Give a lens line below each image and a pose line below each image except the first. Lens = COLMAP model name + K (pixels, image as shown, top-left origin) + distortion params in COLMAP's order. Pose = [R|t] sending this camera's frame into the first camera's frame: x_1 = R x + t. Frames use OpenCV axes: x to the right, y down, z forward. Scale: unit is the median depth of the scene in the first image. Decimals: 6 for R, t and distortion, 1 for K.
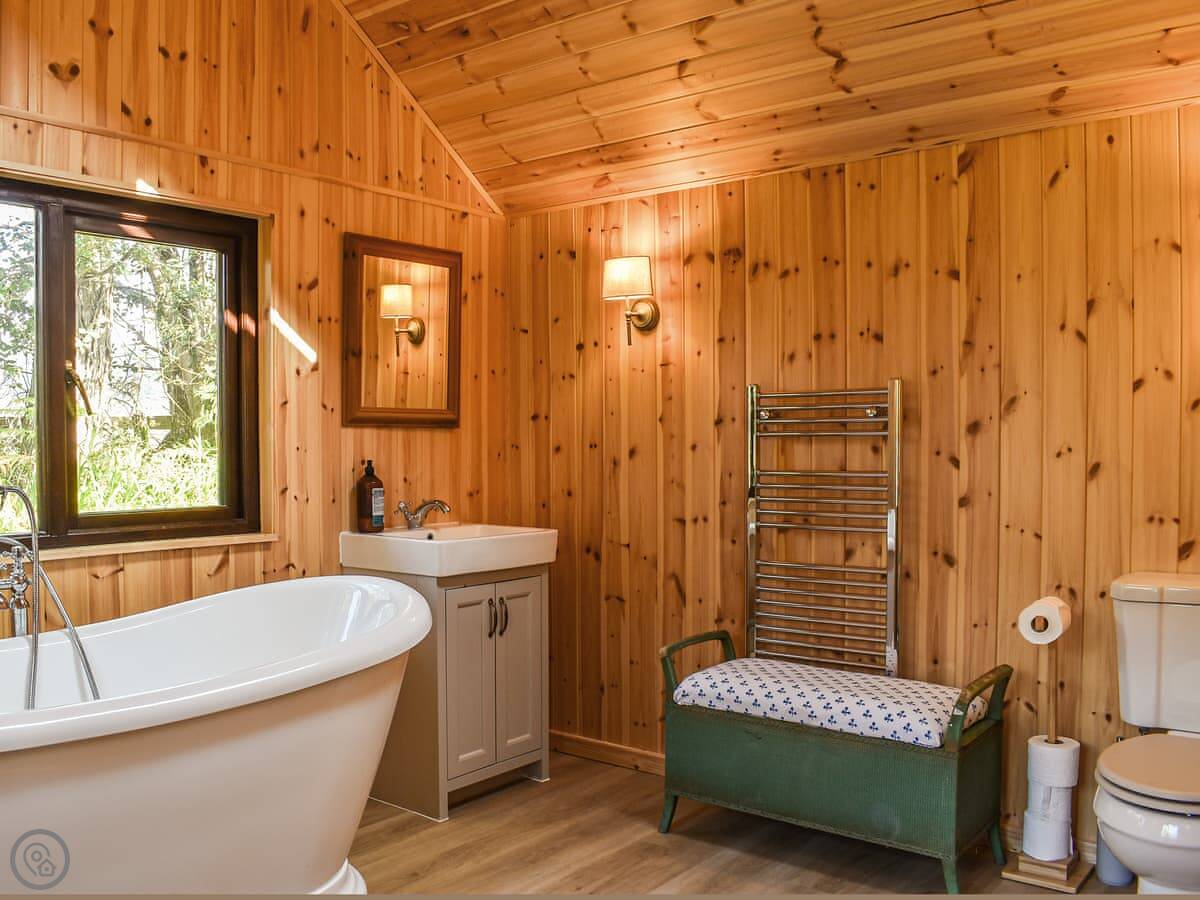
lens RADIAL K [[1138.9, 0, 620.7], [0, 1138.9, 476.0], [0, 0, 1]] dist [-0.081175, -0.000986]
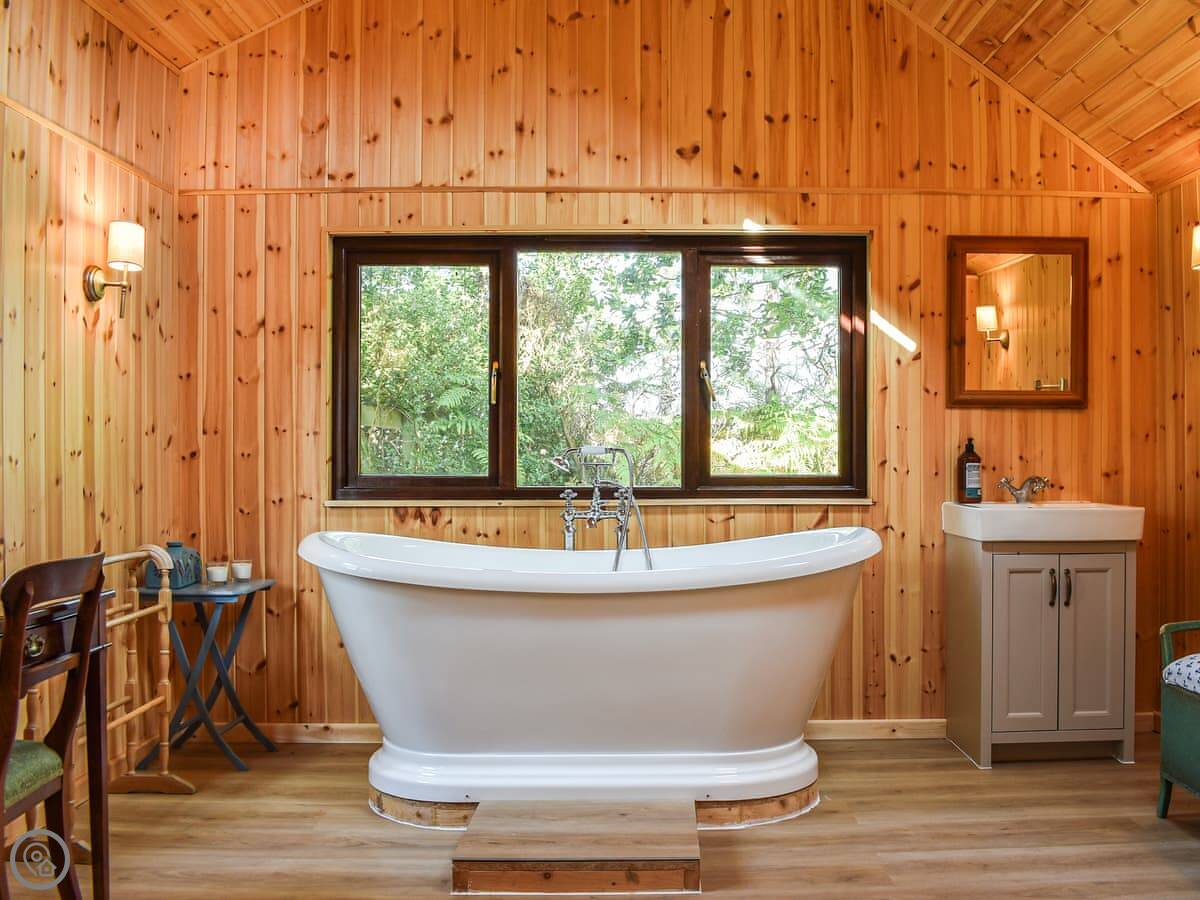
lens RADIAL K [[1222.6, 0, 600.0], [0, 1222.6, 450.0], [0, 0, 1]] dist [-0.085002, -0.011723]
pose [[0.619394, -0.003051, -0.785074, 0.505959], [-0.025054, 0.999406, -0.023651, 0.036319], [0.784680, 0.034318, 0.618950, -0.013156]]
